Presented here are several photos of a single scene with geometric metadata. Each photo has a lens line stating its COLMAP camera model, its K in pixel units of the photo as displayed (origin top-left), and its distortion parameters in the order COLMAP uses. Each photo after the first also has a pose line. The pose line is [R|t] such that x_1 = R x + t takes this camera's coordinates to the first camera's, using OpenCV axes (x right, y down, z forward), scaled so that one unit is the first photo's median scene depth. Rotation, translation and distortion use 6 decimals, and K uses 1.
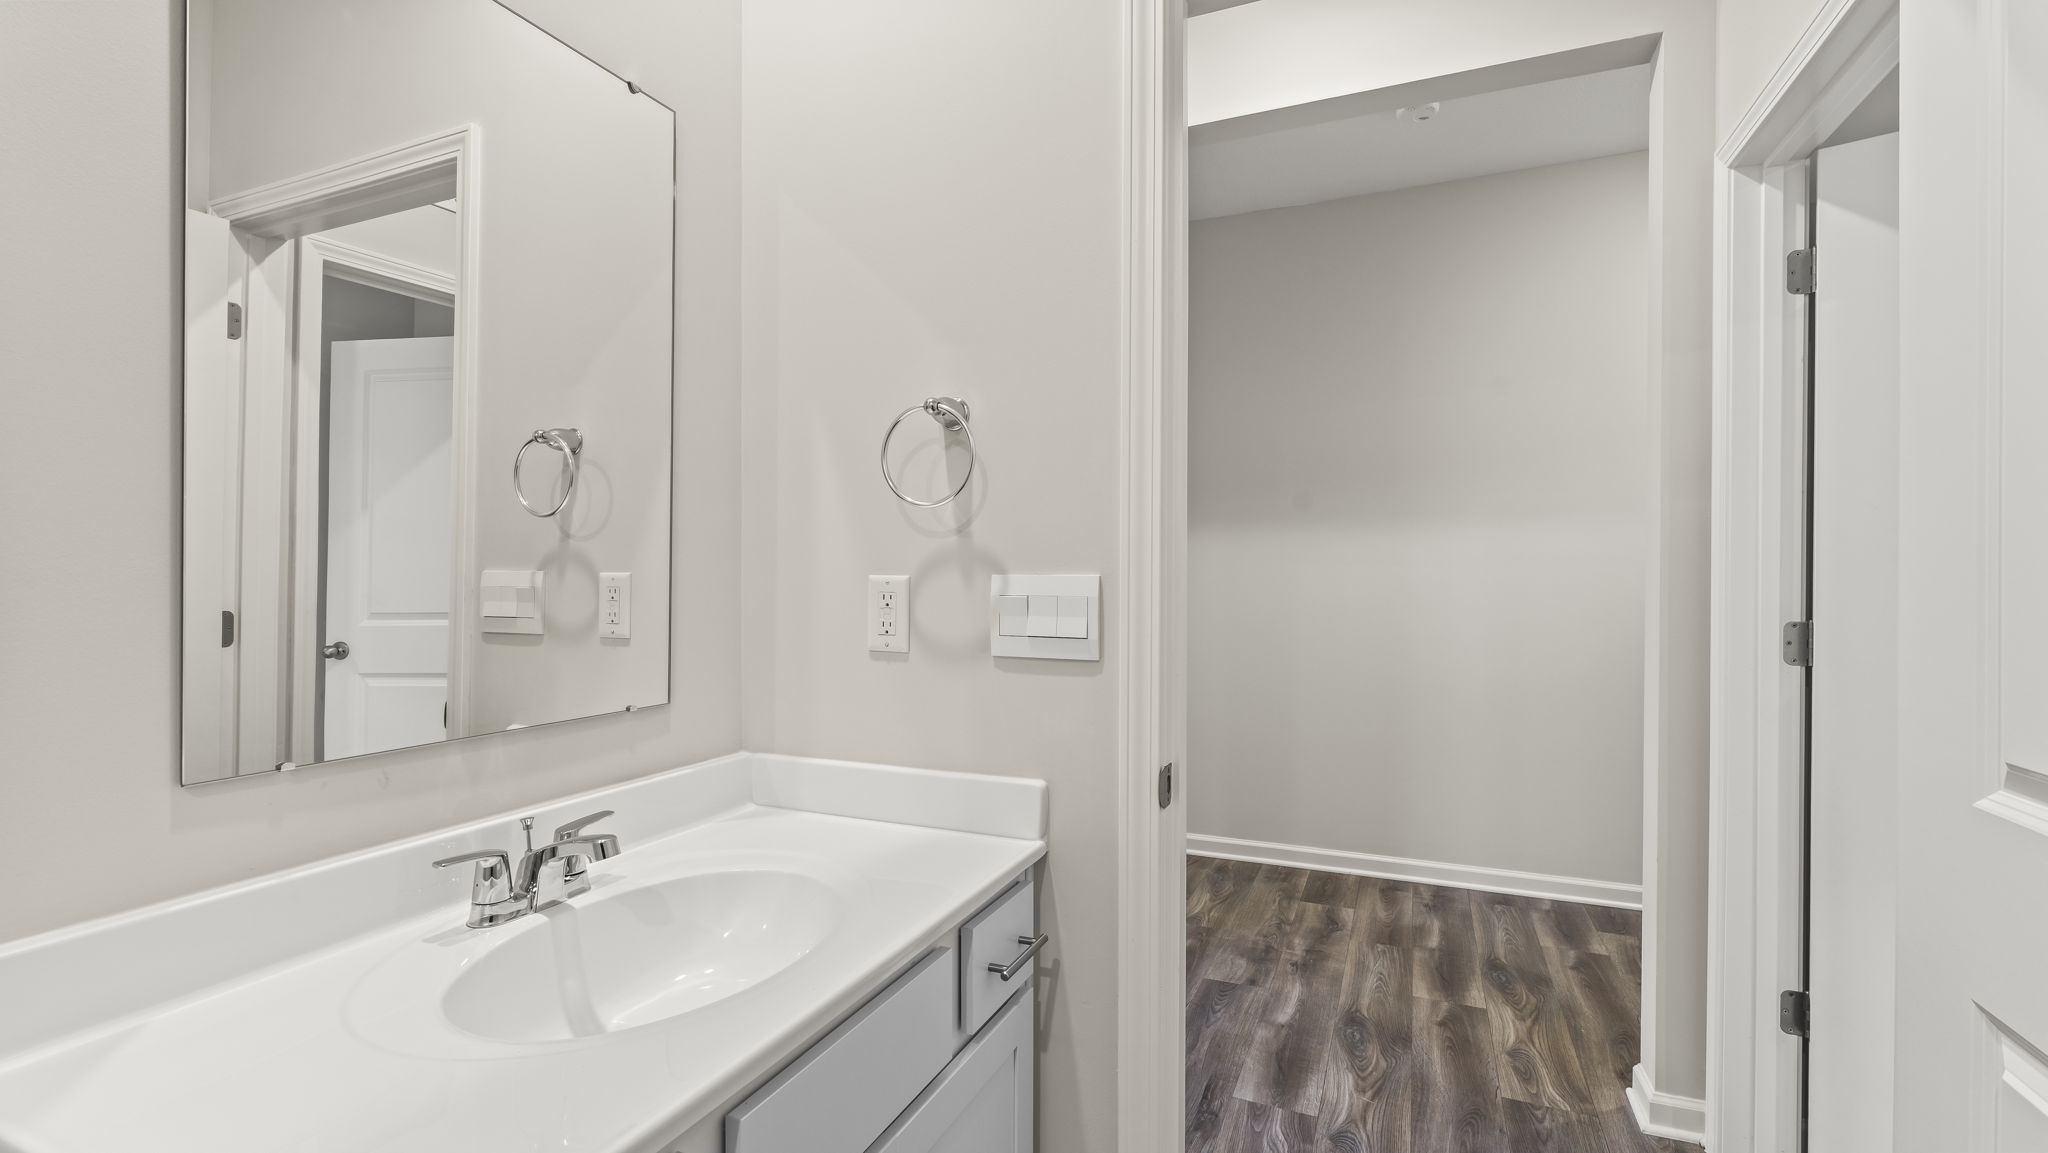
lens RADIAL K [[909.7, 0, 1018.3], [0, 909.7, 571.9], [0, 0, 1]] dist [0.000096, -0.000346]
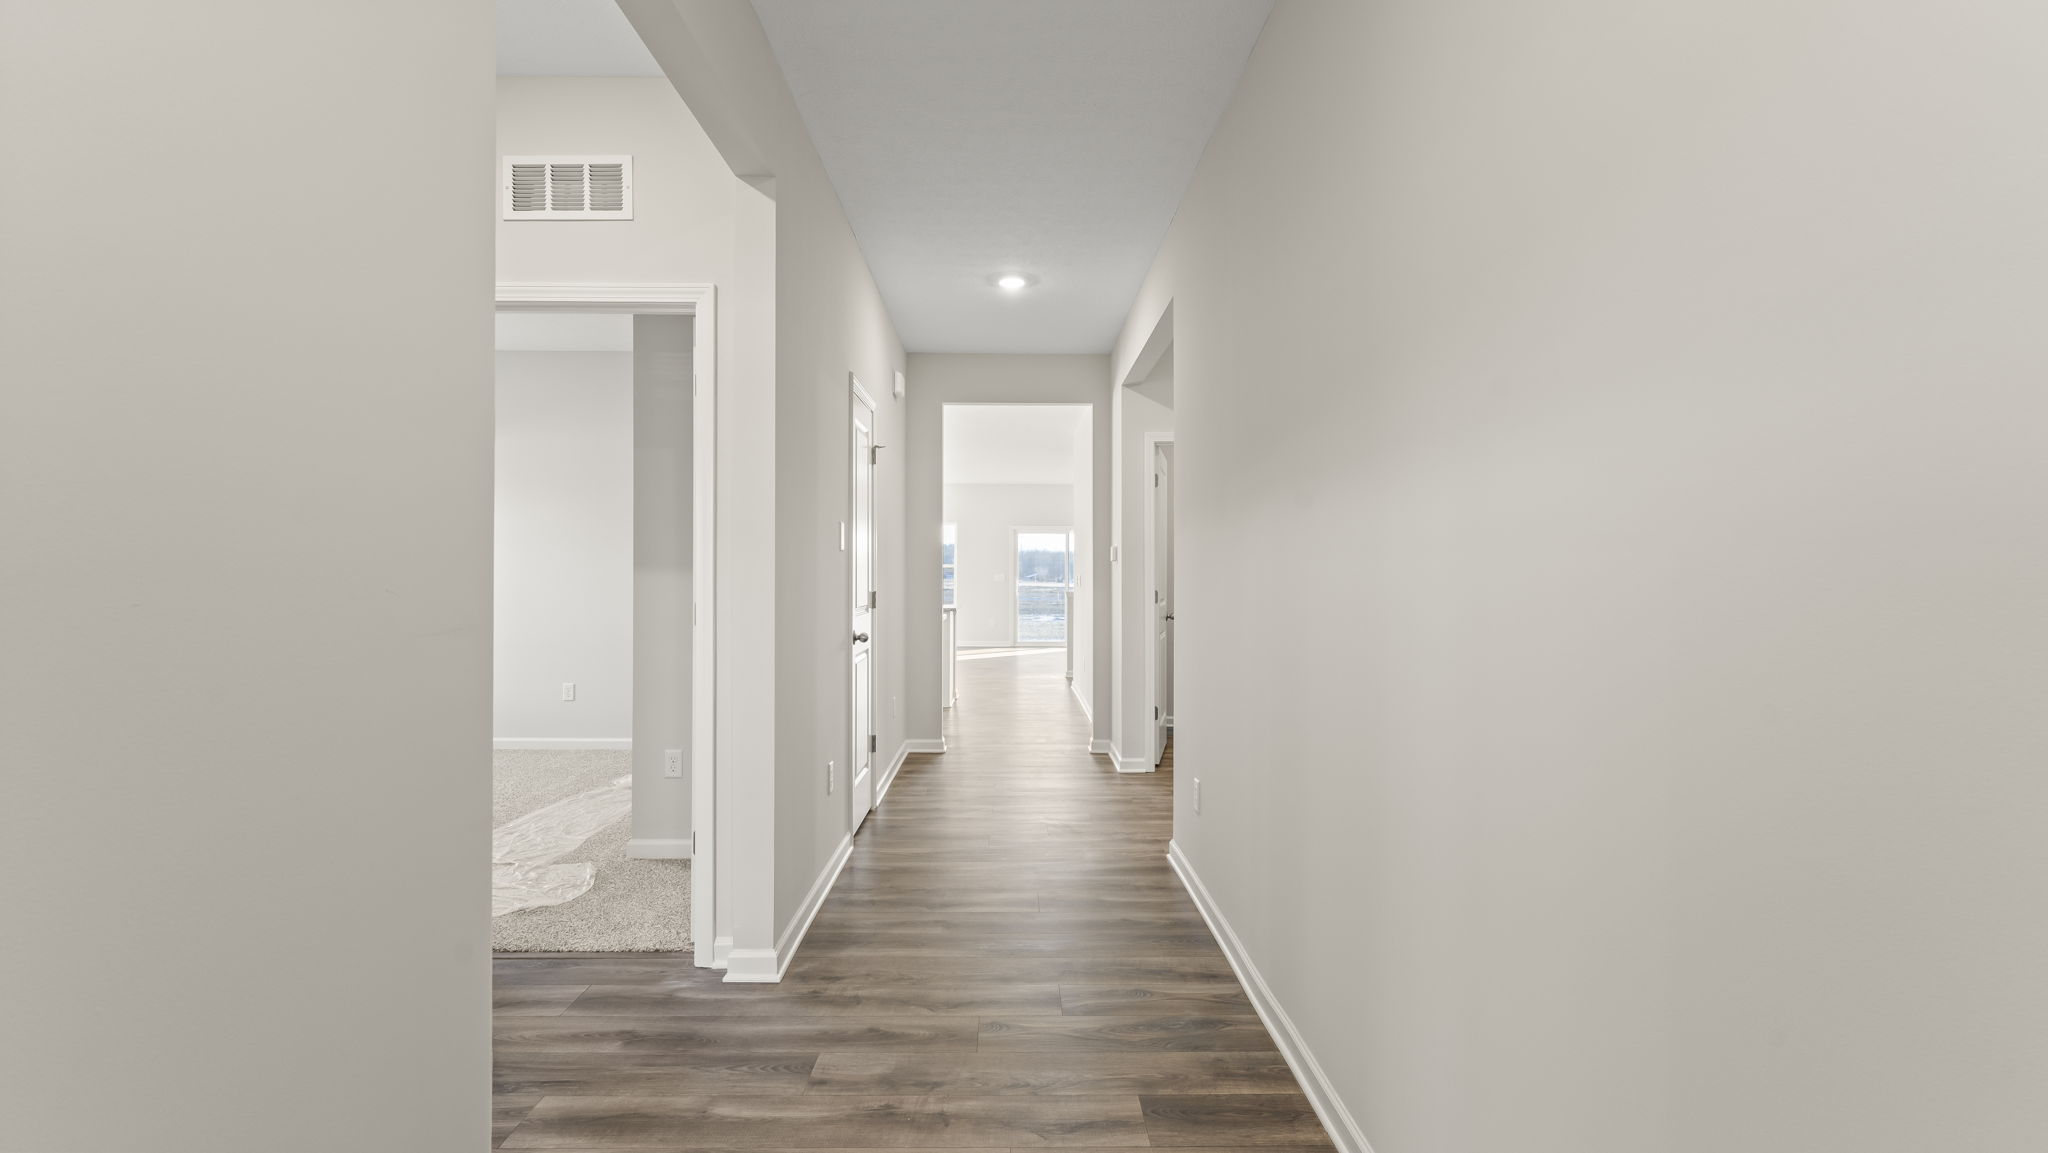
lens RADIAL K [[909.7, 0, 1021.9], [0, 909.7, 569.9], [0, 0, 1]] dist [0.000096, -0.000346]
pose [[0.414406, -0.000313, -0.910092, 1.032816], [-0.005361, 0.999982, -0.002785, 0.001950], [0.910076, 0.006033, 0.414397, 0.808274]]
